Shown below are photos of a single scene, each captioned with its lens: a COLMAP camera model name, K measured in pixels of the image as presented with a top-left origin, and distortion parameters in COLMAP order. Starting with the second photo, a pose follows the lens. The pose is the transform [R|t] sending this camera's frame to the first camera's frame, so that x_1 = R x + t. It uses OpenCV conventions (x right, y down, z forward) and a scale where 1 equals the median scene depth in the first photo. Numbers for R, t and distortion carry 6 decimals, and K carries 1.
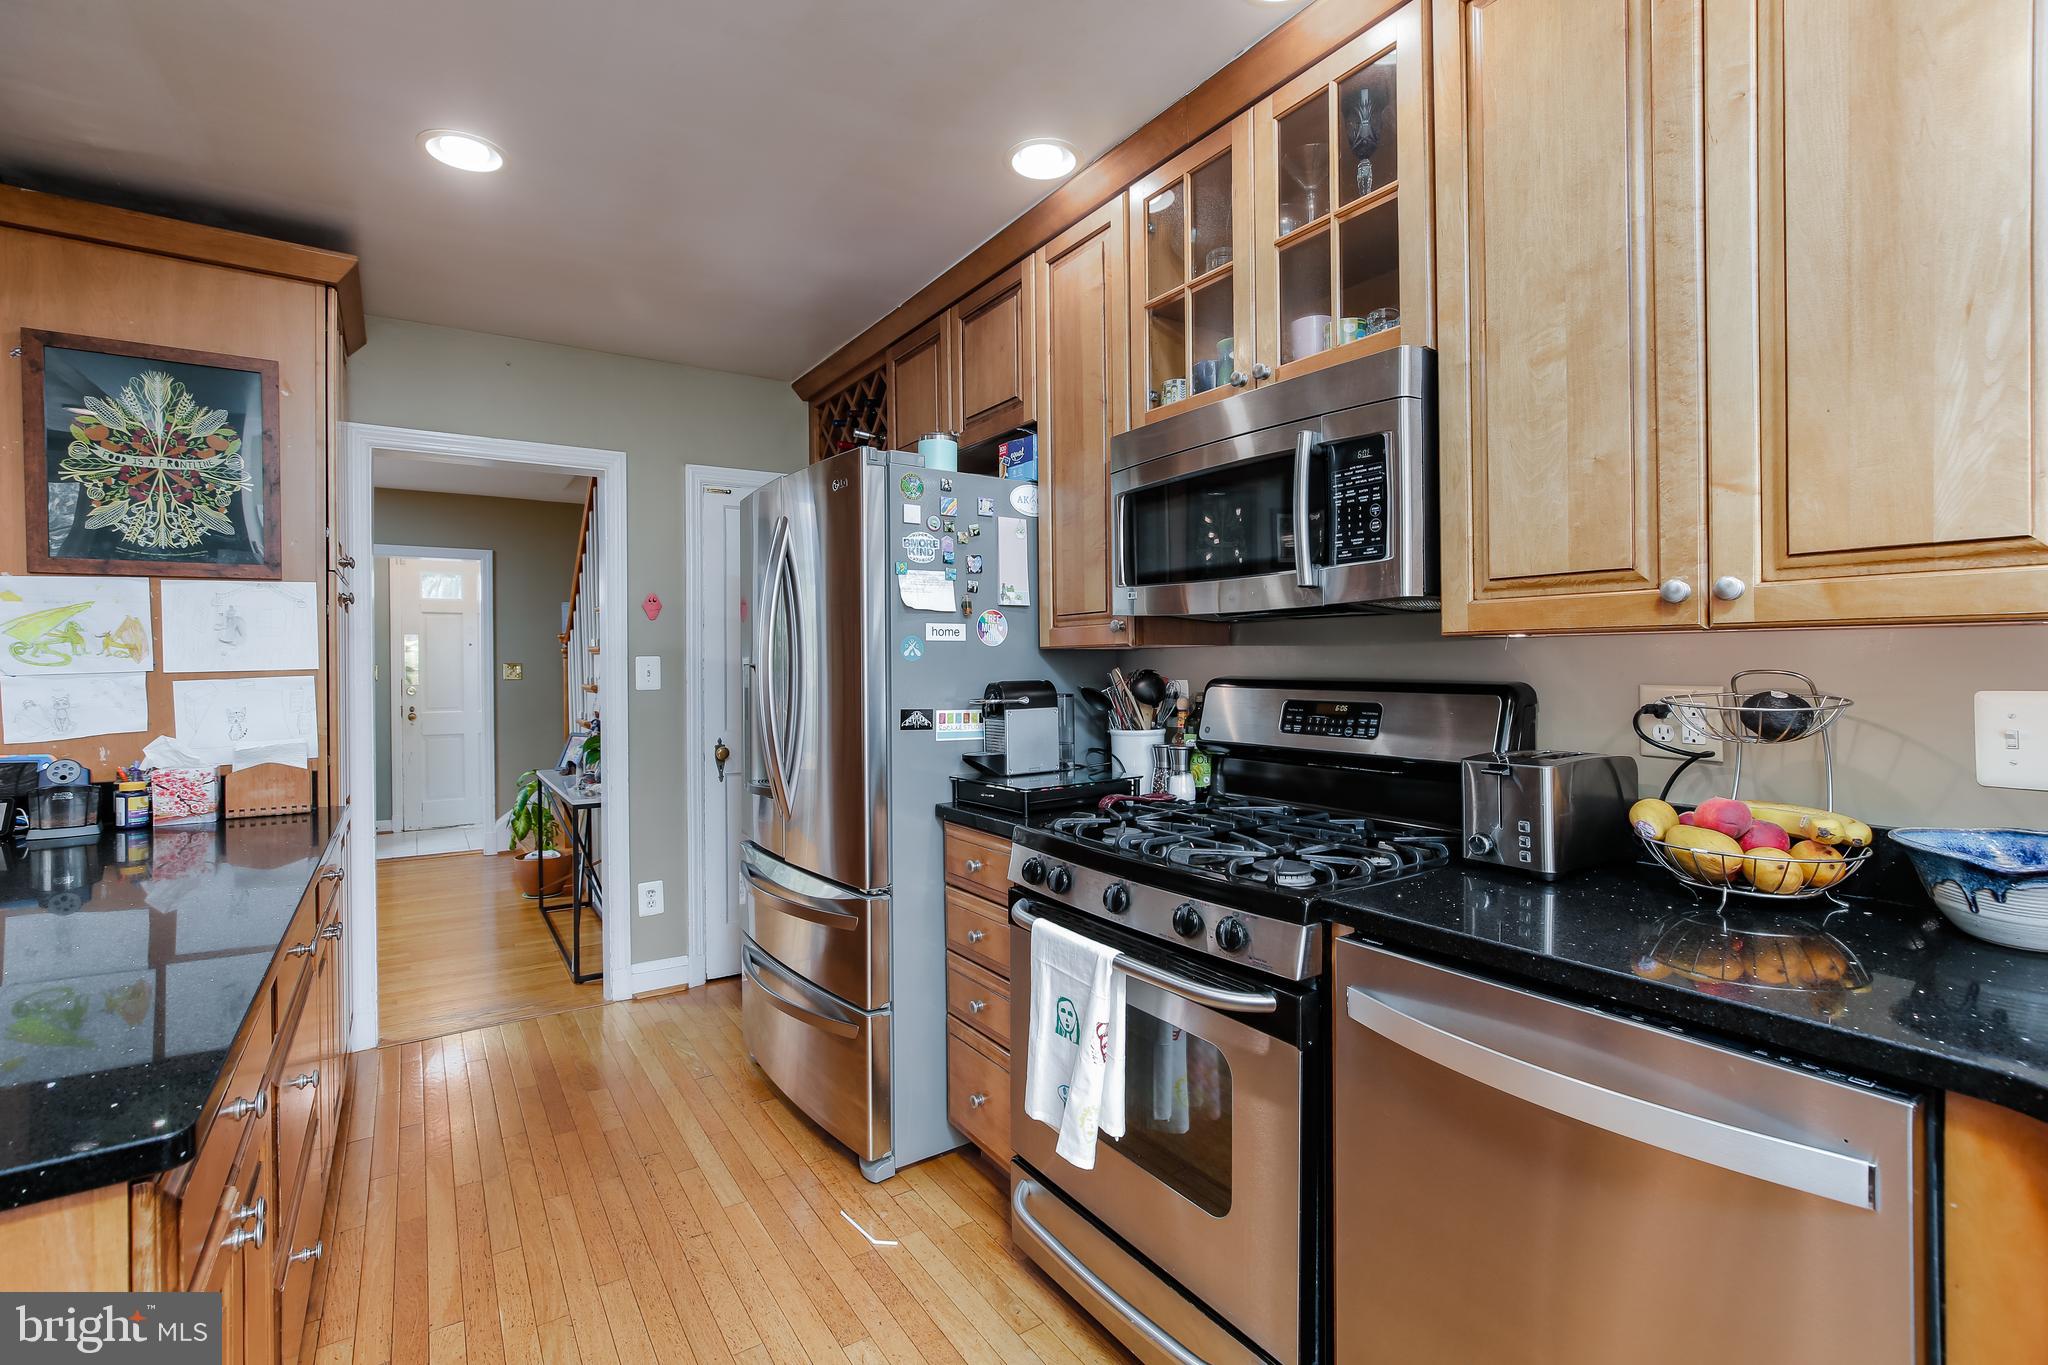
lens RADIAL K [[926.8, 0, 1030.4], [0, 926.8, 663.0], [0, 0, 1]] dist [-0.009581, 0.002958]
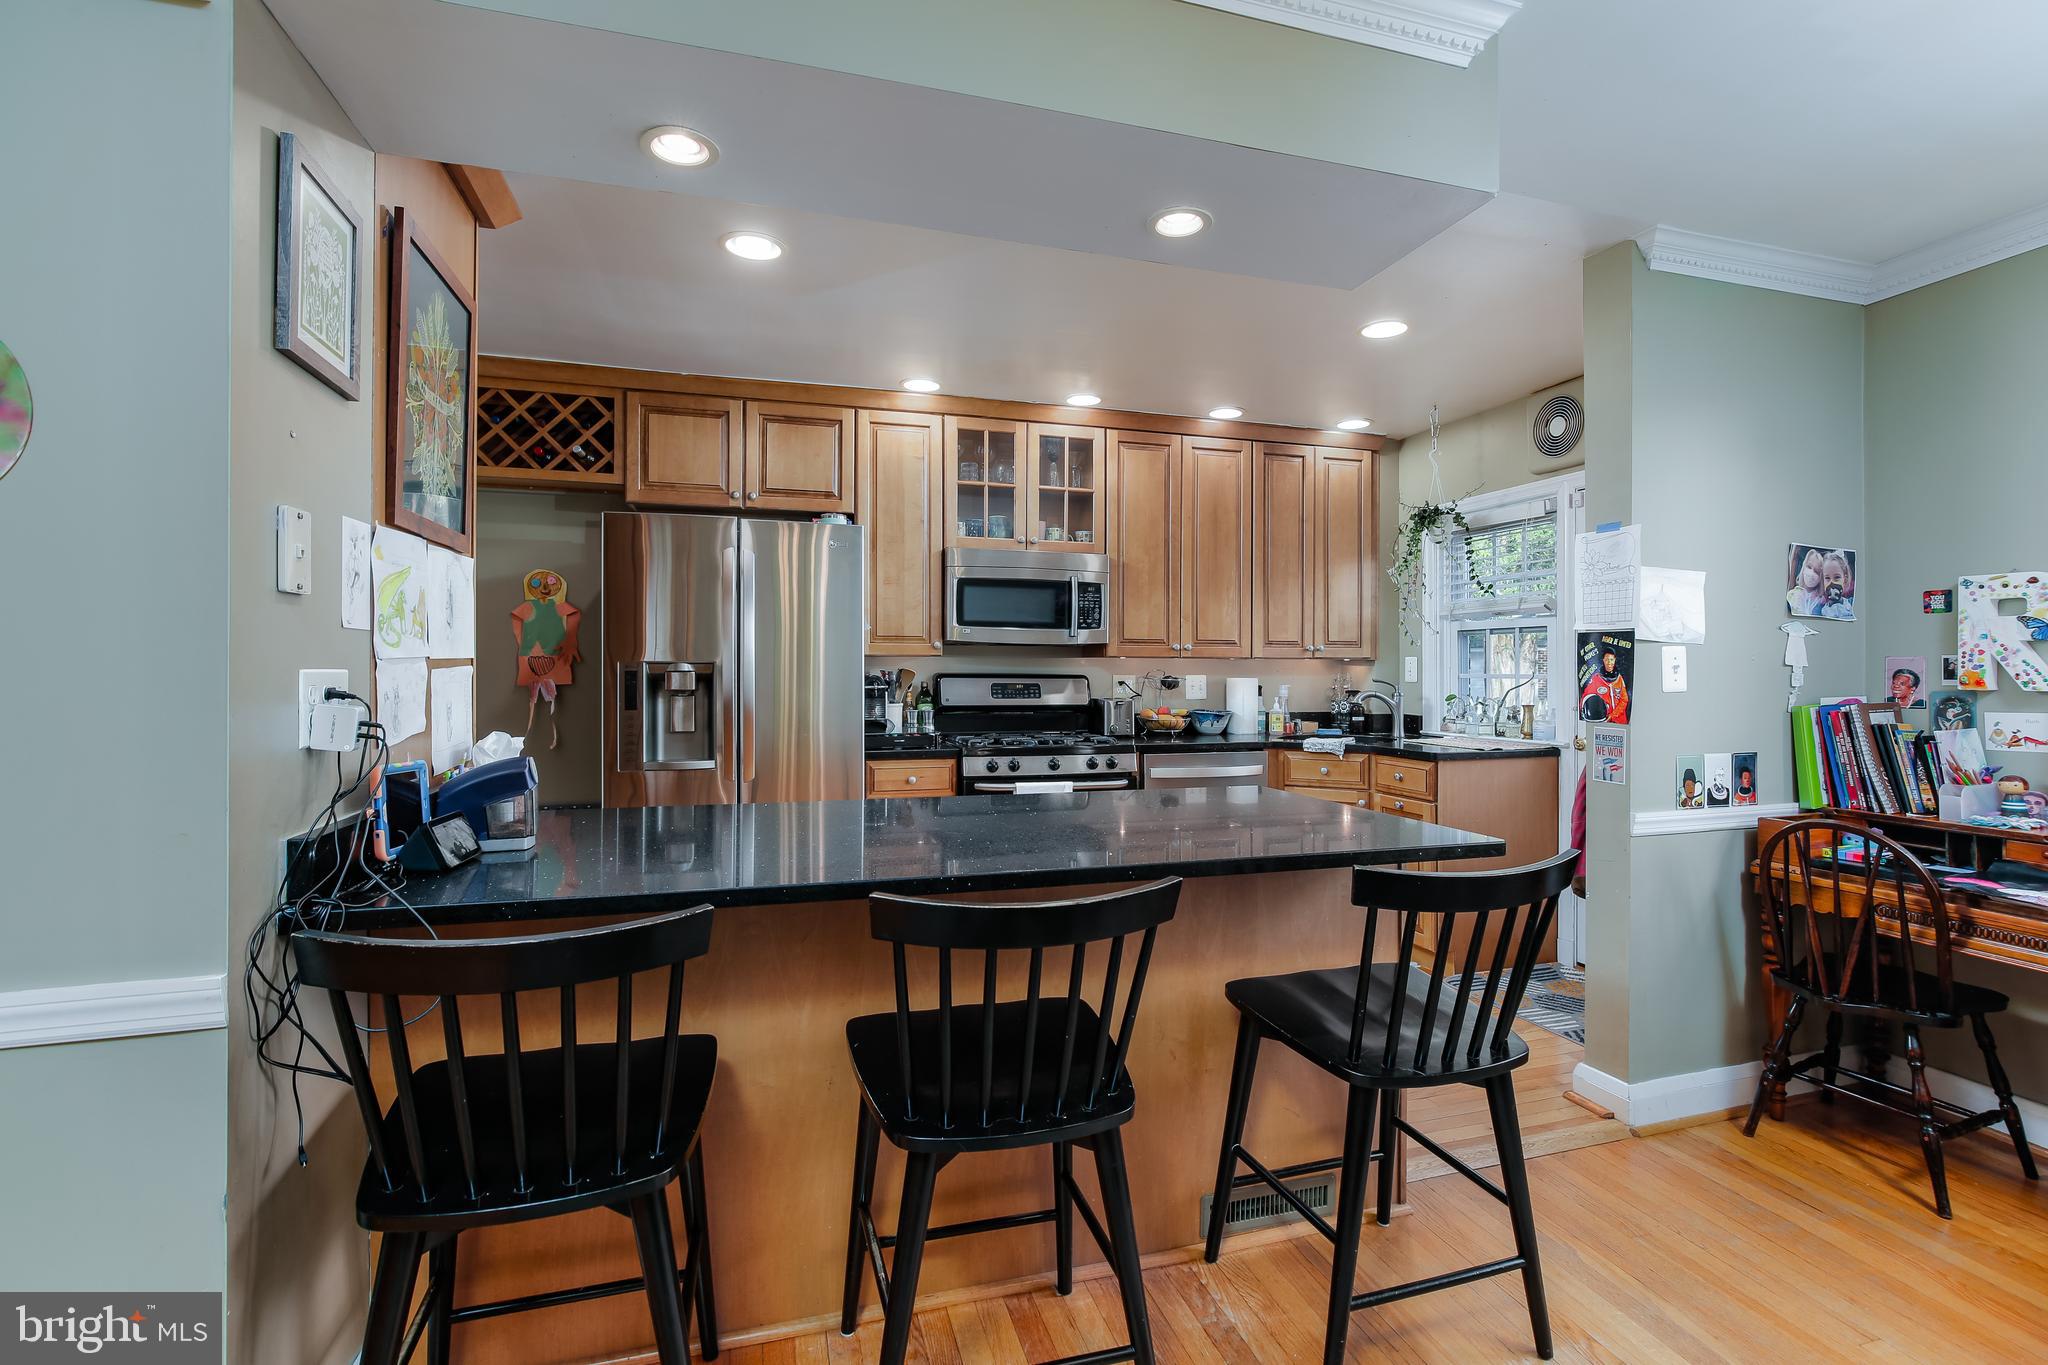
lens RADIAL K [[926.8, 0, 1035.0], [0, 926.8, 668.0], [0, 0, 1]] dist [-0.009581, 0.002958]
pose [[0.291140, 0.012323, 0.956601, -1.826421], [-0.004836, 0.999923, -0.011410, 0.029165], [-0.956668, -0.001304, 0.291178, 0.296469]]
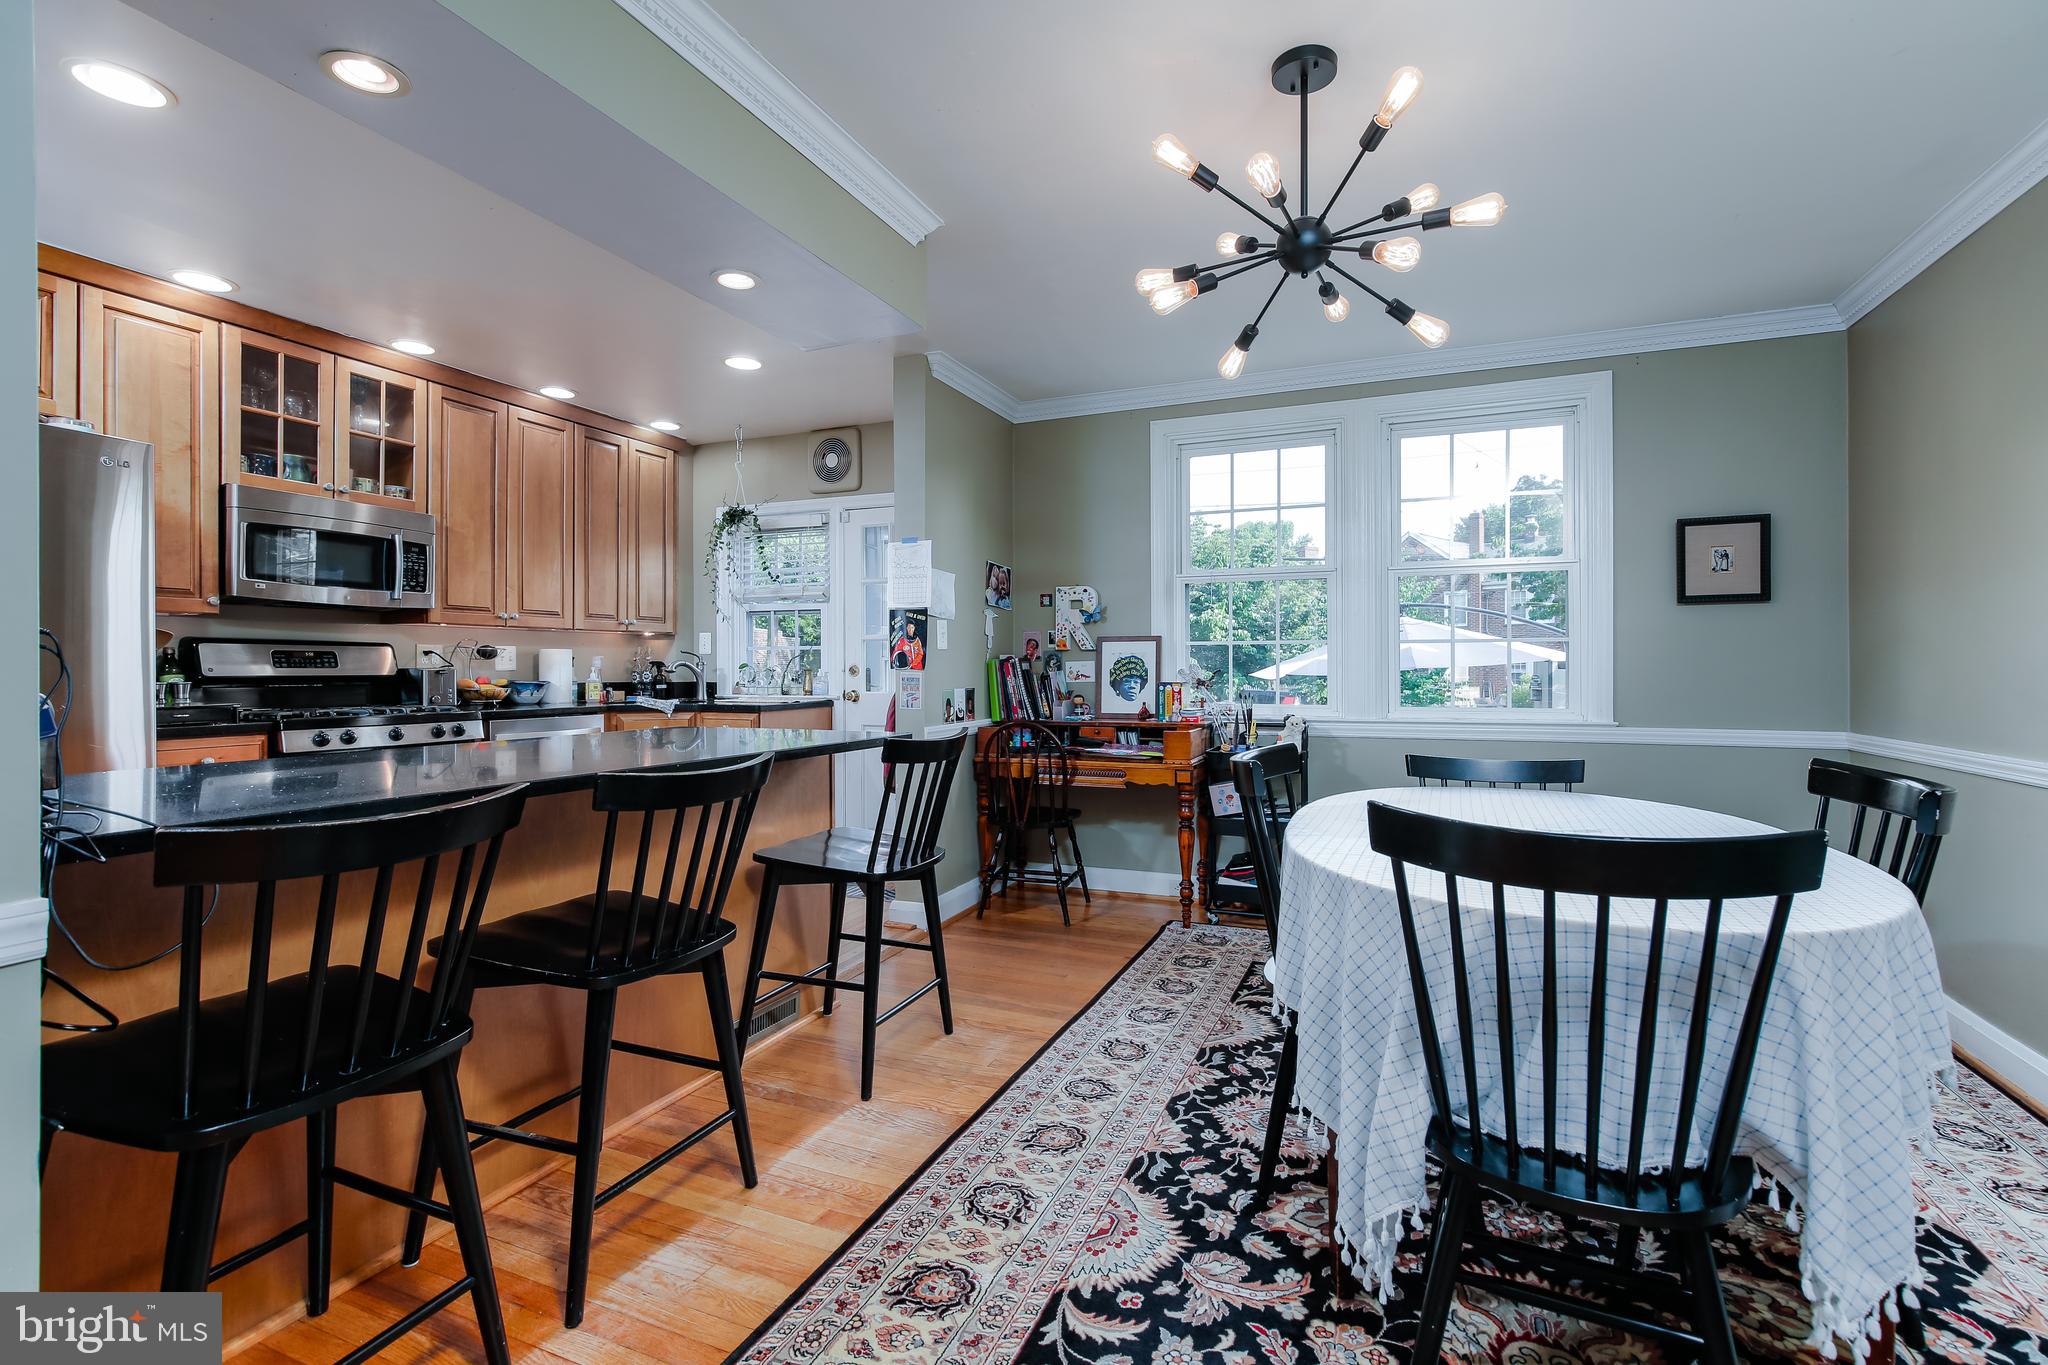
lens RADIAL K [[926.8, 0, 1026.8], [0, 926.8, 668.4], [0, 0, 1]] dist [-0.009581, 0.002958]
pose [[-0.541209, 0.008578, 0.840844, -2.146660], [0.006600, 0.999960, -0.005954, 0.100819], [-0.840862, 0.002327, -0.541244, 0.771758]]
